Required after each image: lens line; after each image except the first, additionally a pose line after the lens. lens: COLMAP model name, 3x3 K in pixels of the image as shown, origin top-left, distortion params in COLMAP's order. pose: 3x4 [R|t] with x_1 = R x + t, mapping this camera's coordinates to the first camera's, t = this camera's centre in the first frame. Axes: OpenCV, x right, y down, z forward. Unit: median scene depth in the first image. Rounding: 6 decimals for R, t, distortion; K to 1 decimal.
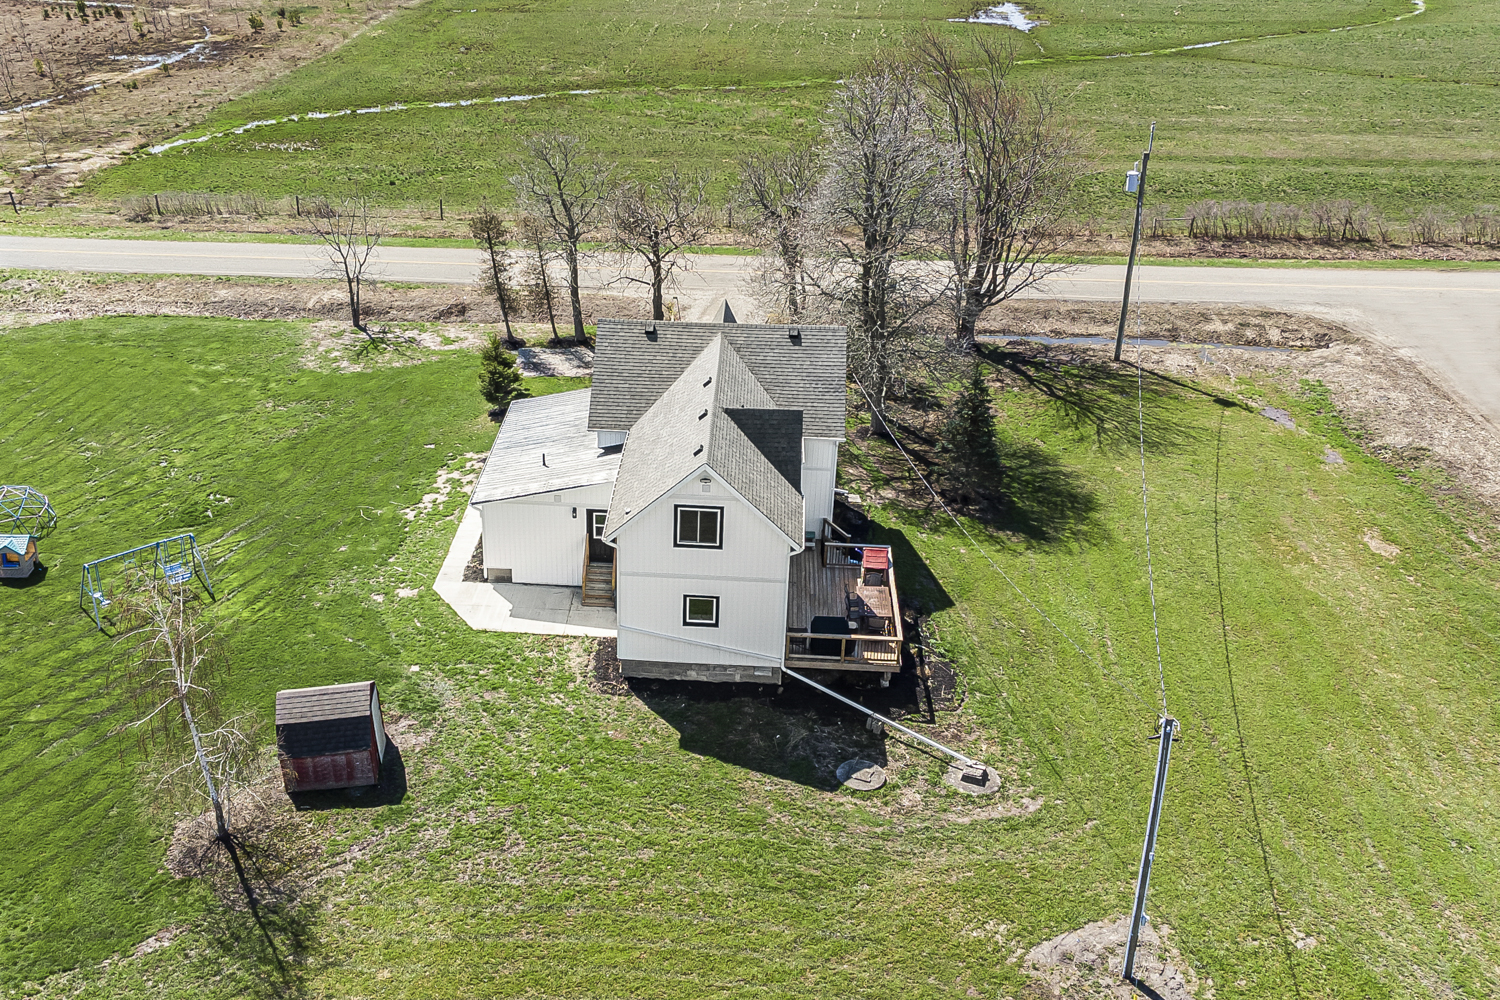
lens RADIAL K [[1431.1, 0, 660.0], [0, 1431.1, 447.5], [0, 0, 1]] dist [0.038180, 0.000000]
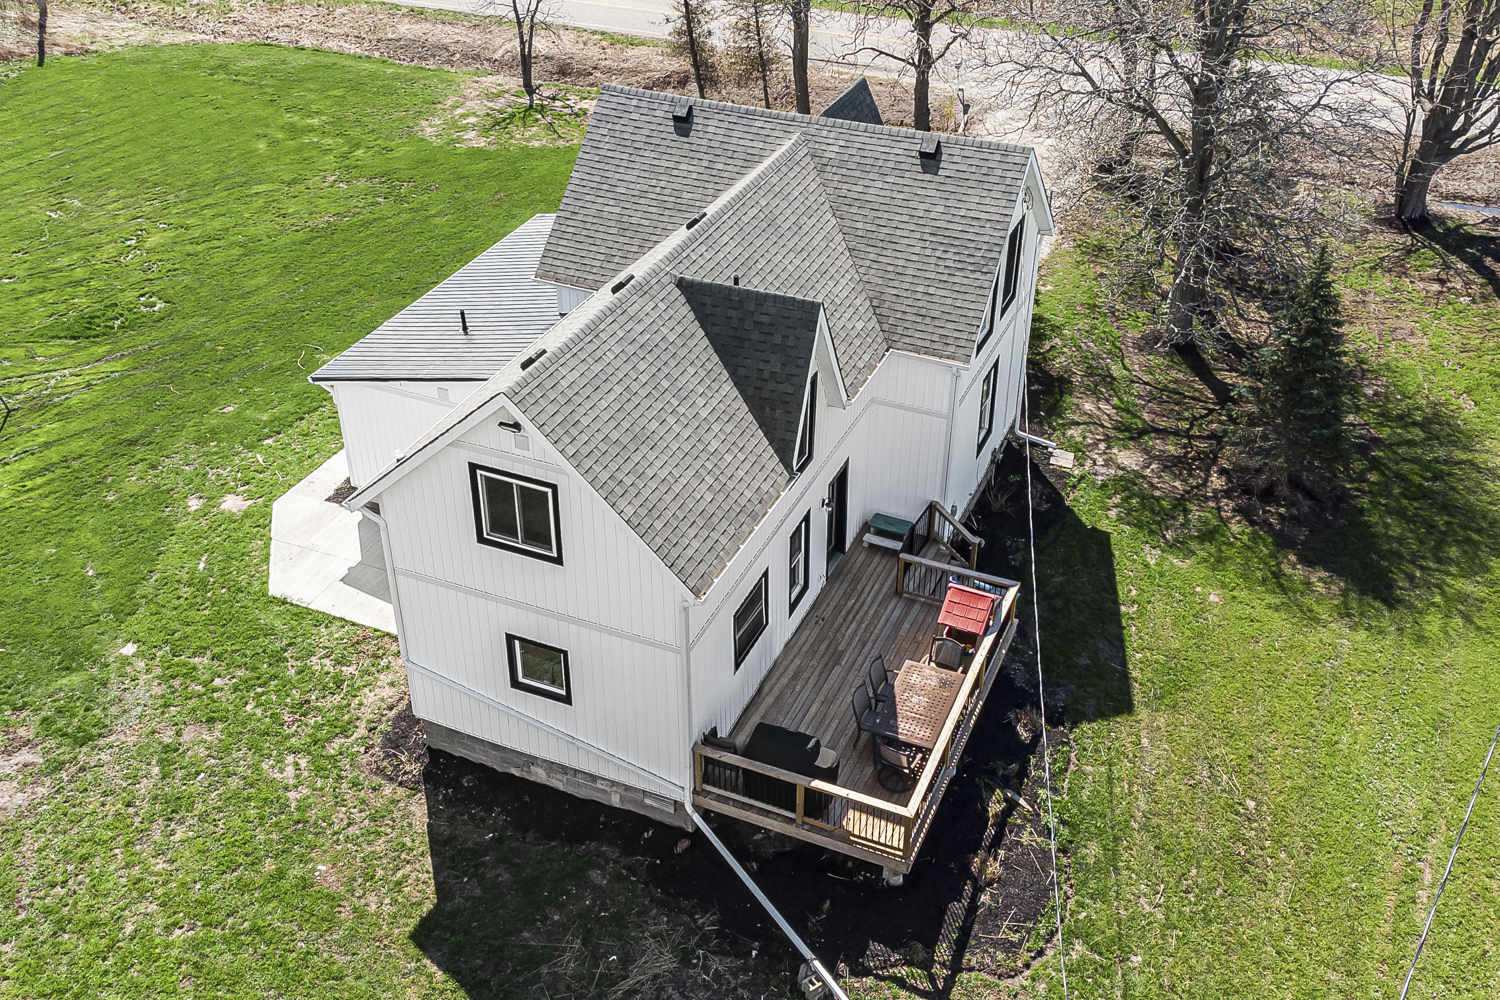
lens RADIAL K [[1431.1, 0, 790.5], [0, 1431.1, 440.9], [0, 0, 1]] dist [0.038180, 0.000000]
pose [[0.950599, 0.164486, -0.263260, 0.188621], [-0.130421, 0.981218, 0.142135, -0.039961], [0.281695, -0.100778, 0.954197, 0.439328]]
